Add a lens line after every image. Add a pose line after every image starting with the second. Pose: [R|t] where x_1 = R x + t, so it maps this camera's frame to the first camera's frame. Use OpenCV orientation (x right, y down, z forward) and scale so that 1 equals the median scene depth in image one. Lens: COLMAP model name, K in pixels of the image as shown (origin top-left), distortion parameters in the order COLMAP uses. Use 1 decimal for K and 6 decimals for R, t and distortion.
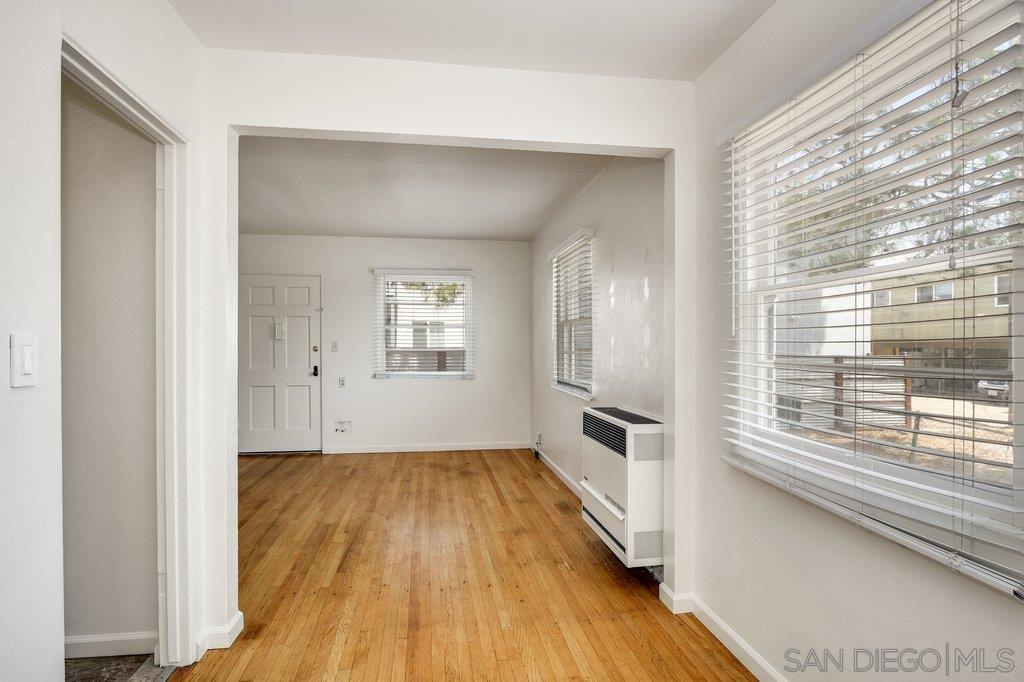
lens RADIAL K [[555.2, 0, 512.0], [0, 555.2, 341.0], [0, 0, 1]] dist [-0.032262, -0.000034]
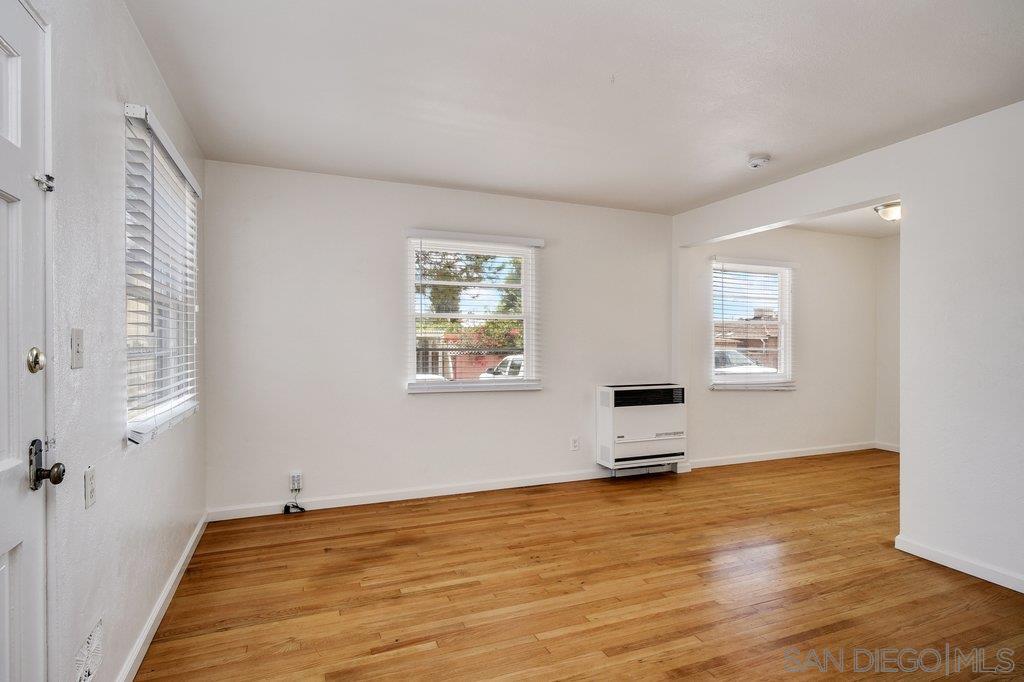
lens RADIAL K [[523.8, 0, 512.0], [0, 523.8, 341.0], [0, 0, 1]] dist [0.002417, 0.000027]
pose [[-0.240056, -0.003351, 0.970753, -0.838900], [-0.009201, 0.999957, 0.001177, 0.006364], [-0.970715, -0.008649, -0.240076, 1.231252]]
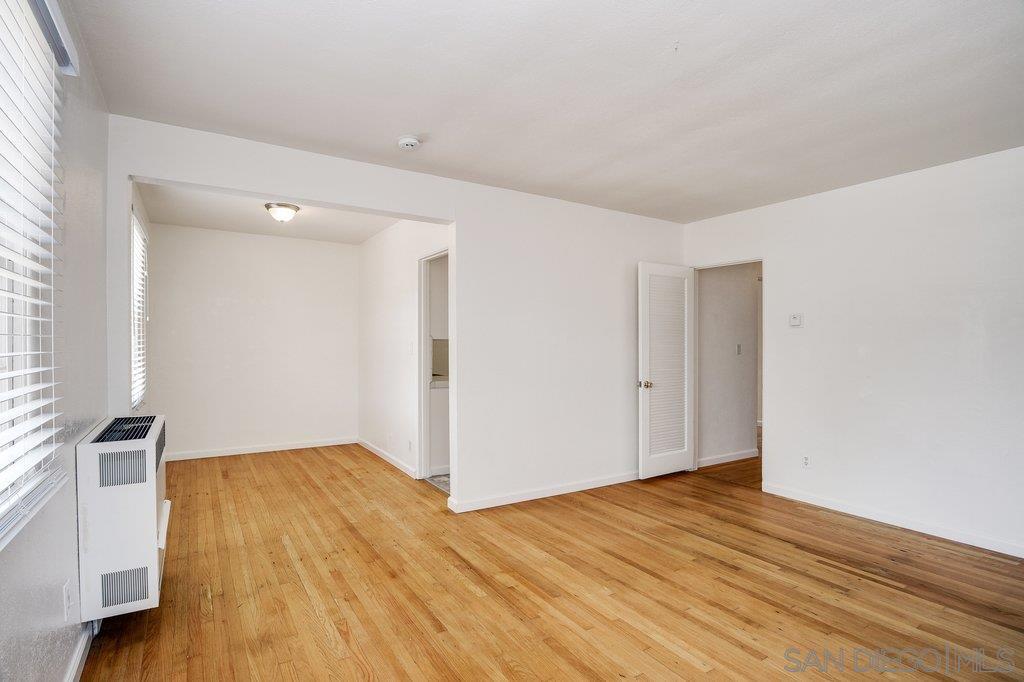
lens RADIAL K [[508.9, 0, 512.0], [0, 508.9, 341.0], [0, 0, 1]] dist [-0.021940, -0.000084]
pose [[-0.917846, -0.010618, -0.396795, -0.014416], [-0.007141, 0.999922, -0.010239, 0.007609], [0.396872, -0.006564, -0.917850, 1.359537]]
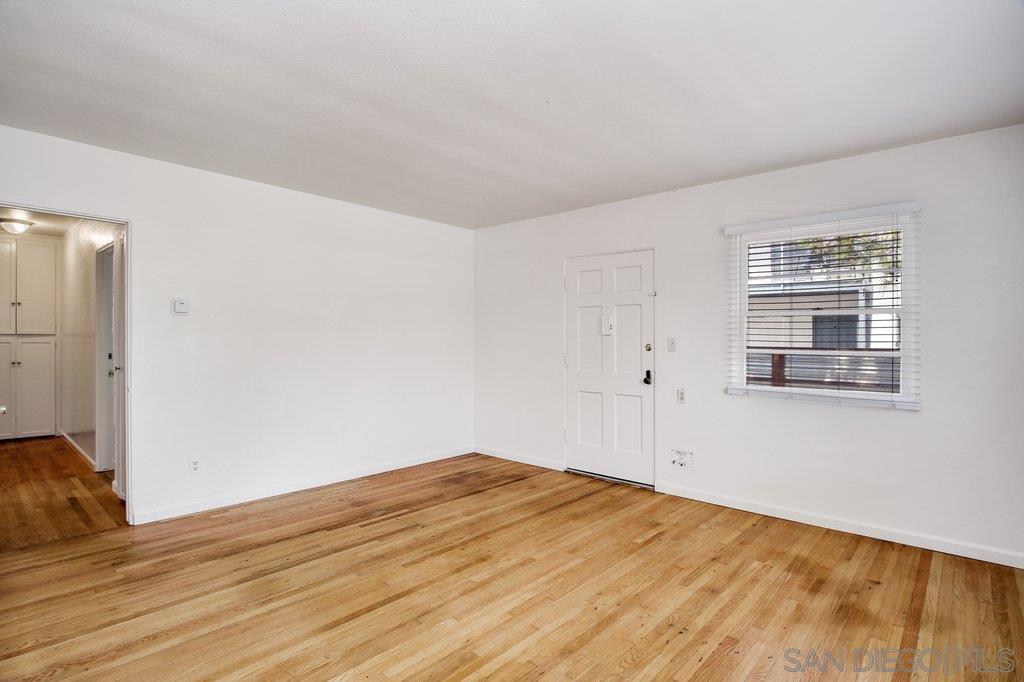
lens RADIAL K [[508.9, 0, 512.0], [0, 508.9, 341.0], [0, 0, 1]] dist [-0.021940, -0.000084]
pose [[0.632186, 0.004728, -0.774802, 0.078513], [-0.004905, 0.999986, 0.002100, 0.007241], [0.774801, 0.002473, 0.632200, 0.604408]]
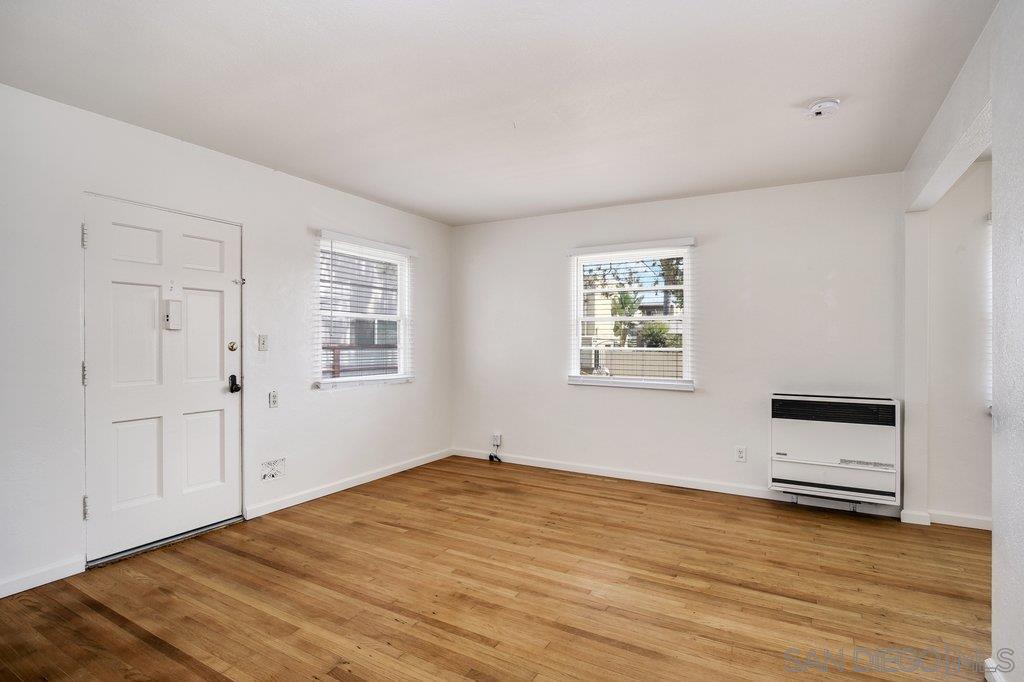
lens RADIAL K [[522.9, 0, 512.0], [0, 522.9, 341.0], [0, 0, 1]] dist [-0.010769, -0.000525]
pose [[0.624087, 0.001789, 0.781353, -0.853232], [-0.007050, 0.999970, 0.003341, 0.005617], [-0.781323, -0.007593, 0.624081, 0.588569]]
